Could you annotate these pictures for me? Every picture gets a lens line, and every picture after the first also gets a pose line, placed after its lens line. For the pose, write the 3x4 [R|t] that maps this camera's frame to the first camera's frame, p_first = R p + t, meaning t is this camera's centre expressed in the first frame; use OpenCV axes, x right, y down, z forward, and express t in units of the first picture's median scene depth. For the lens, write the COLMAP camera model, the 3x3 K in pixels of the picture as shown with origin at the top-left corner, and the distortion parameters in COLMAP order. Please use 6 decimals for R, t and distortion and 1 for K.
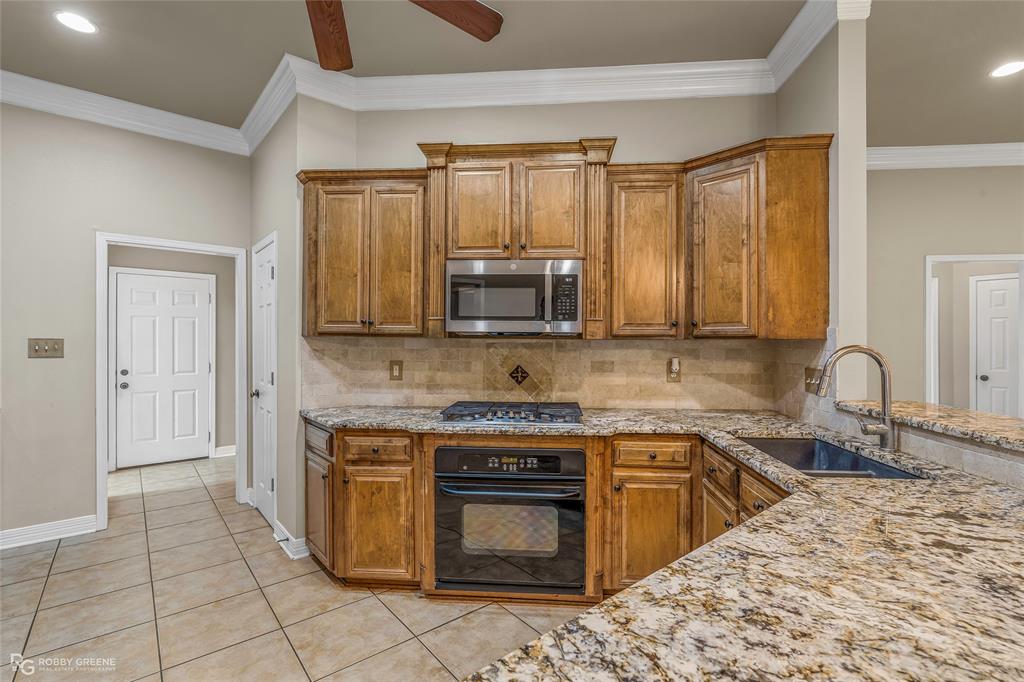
lens RADIAL K [[465.9, 0, 512.0], [0, 465.9, 341.0], [0, 0, 1]] dist [-0.003284, -0.000047]
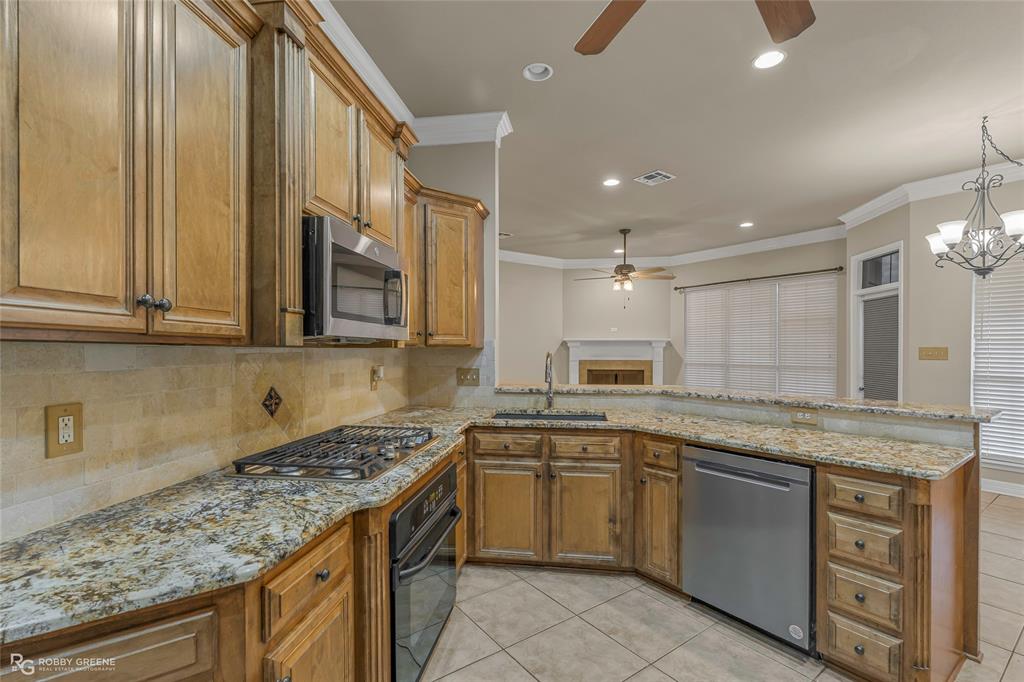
lens RADIAL K [[465.9, 0, 512.0], [0, 465.9, 341.0], [0, 0, 1]] dist [-0.003284, -0.000047]
pose [[0.064501, 0.013478, 0.997827, -0.616489], [0.001327, 0.999907, -0.013592, -0.003679], [-0.997917, 0.002201, 0.064478, 0.619696]]
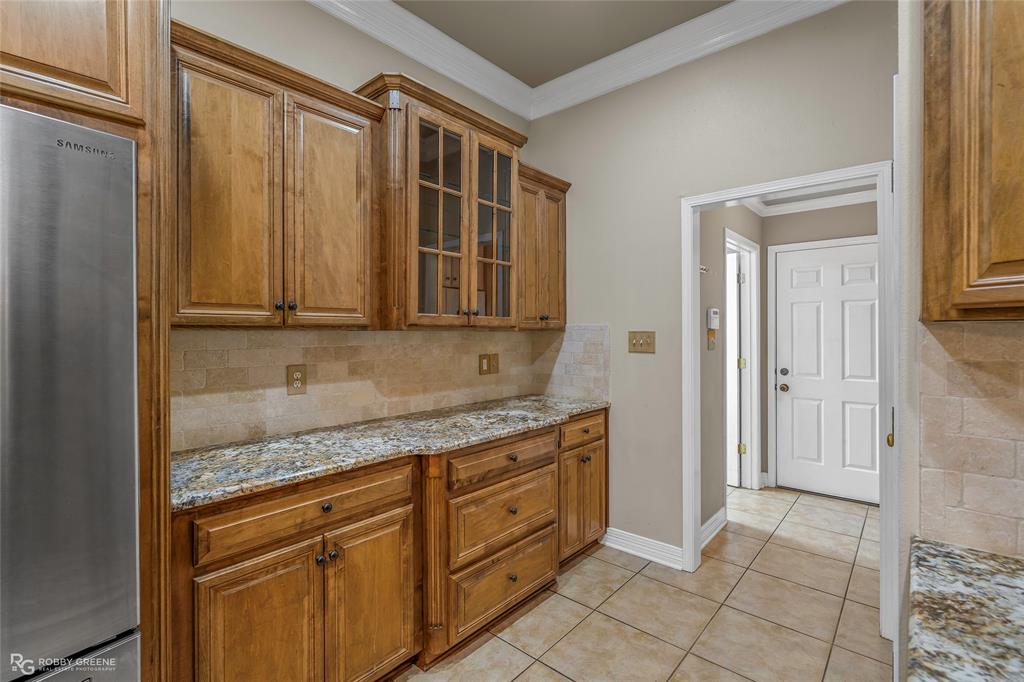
lens RADIAL K [[465.3, 0, 514.8], [0, 465.3, 331.4], [0, 0, 1]] dist [-0.002399, -0.000150]
pose [[0.166179, -0.003862, -0.986088, -0.157756], [0.001003, 0.999992, -0.003747, -0.002020], [0.986095, -0.000366, 0.166182, 0.621999]]
